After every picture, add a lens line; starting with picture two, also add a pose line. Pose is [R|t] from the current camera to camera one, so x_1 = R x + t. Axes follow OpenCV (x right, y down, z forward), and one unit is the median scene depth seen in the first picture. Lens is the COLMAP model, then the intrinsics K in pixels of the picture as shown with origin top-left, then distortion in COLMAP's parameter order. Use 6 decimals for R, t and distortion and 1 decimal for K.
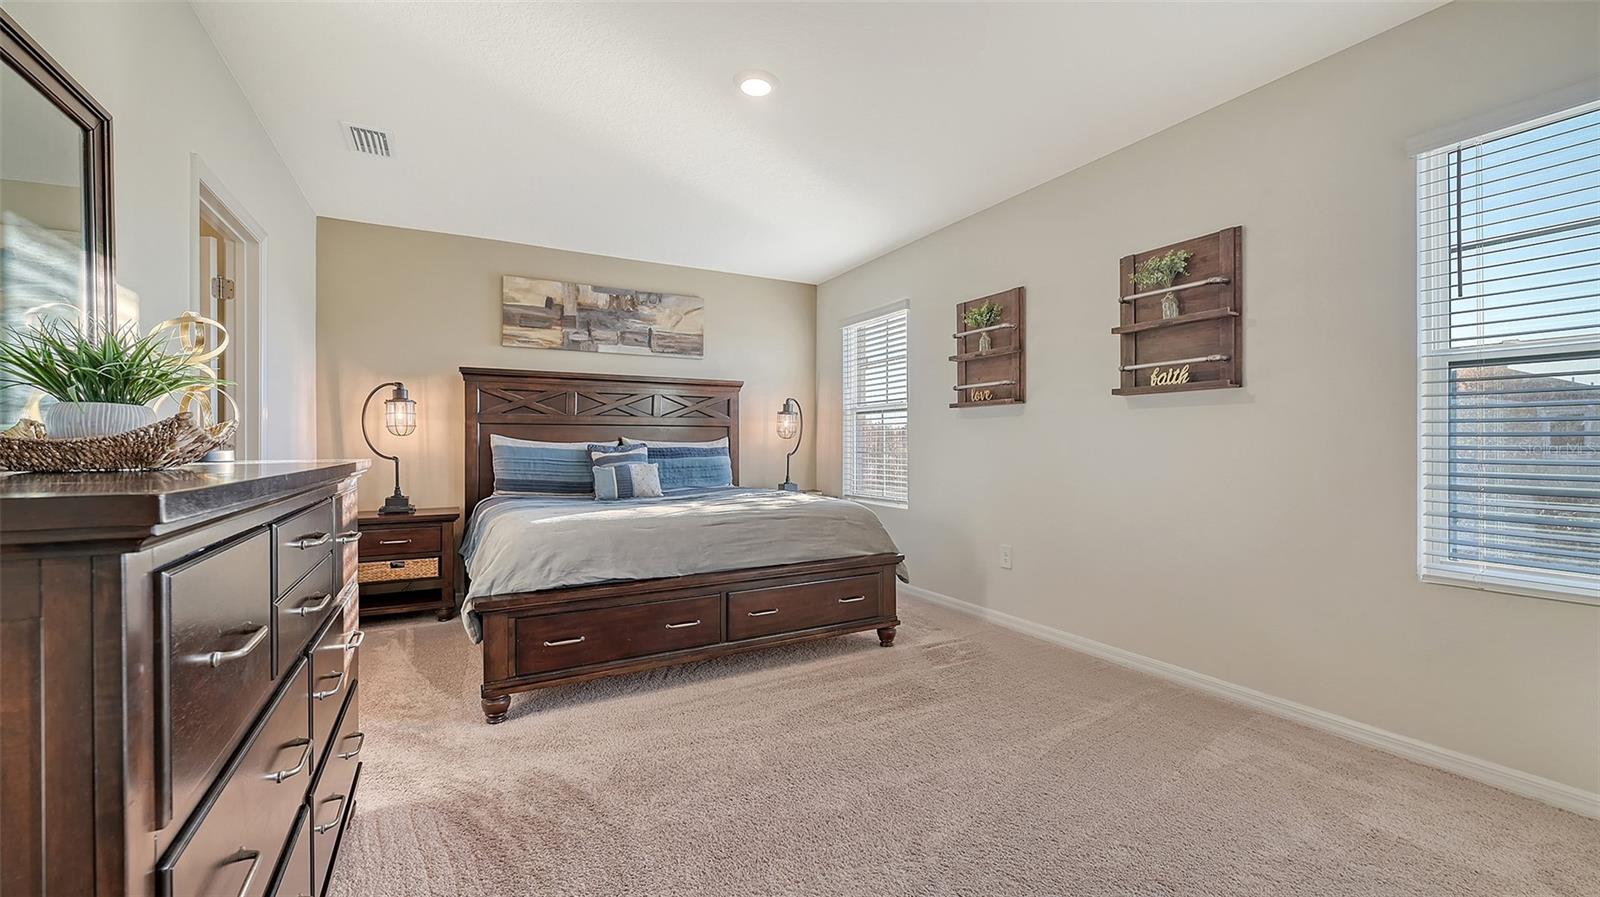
lens RADIAL K [[647.6, 0, 800.3], [0, 647.6, 451.3], [0, 0, 1]] dist [0.000777, -0.000128]
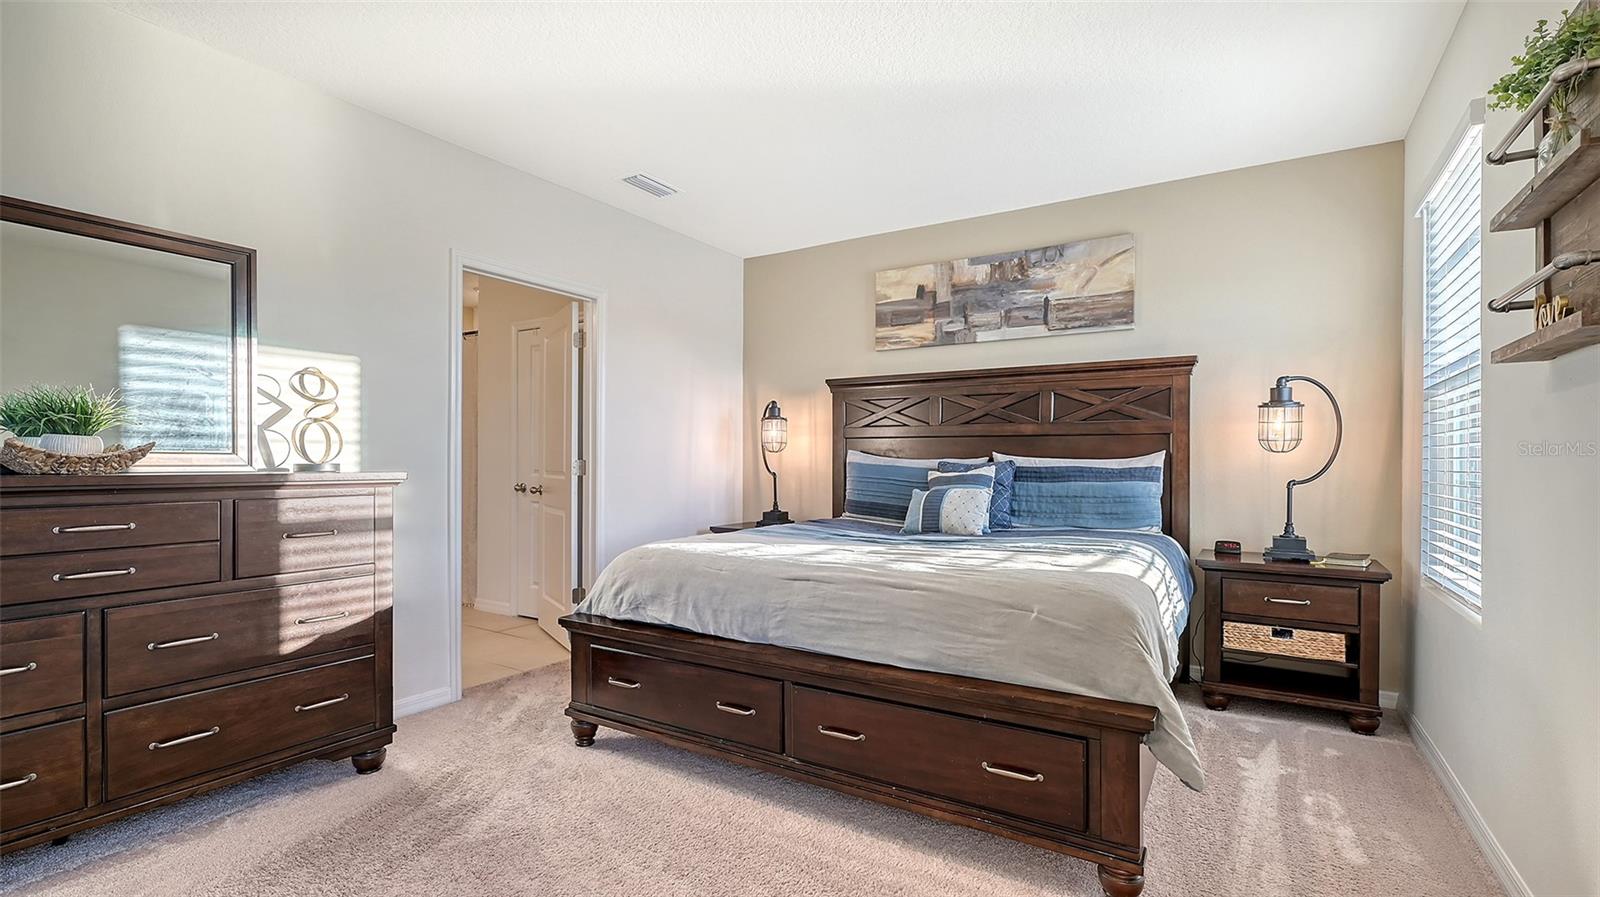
lens RADIAL K [[711.3, 0, 802.6], [0, 711.3, 469.2], [0, 0, 1]] dist [-0.001189, 0.000236]
pose [[0.485550, 0.012882, -0.874114, 0.332377], [-0.014487, 0.999873, 0.006688, -0.004404], [0.874089, 0.009416, 0.485674, 0.410404]]
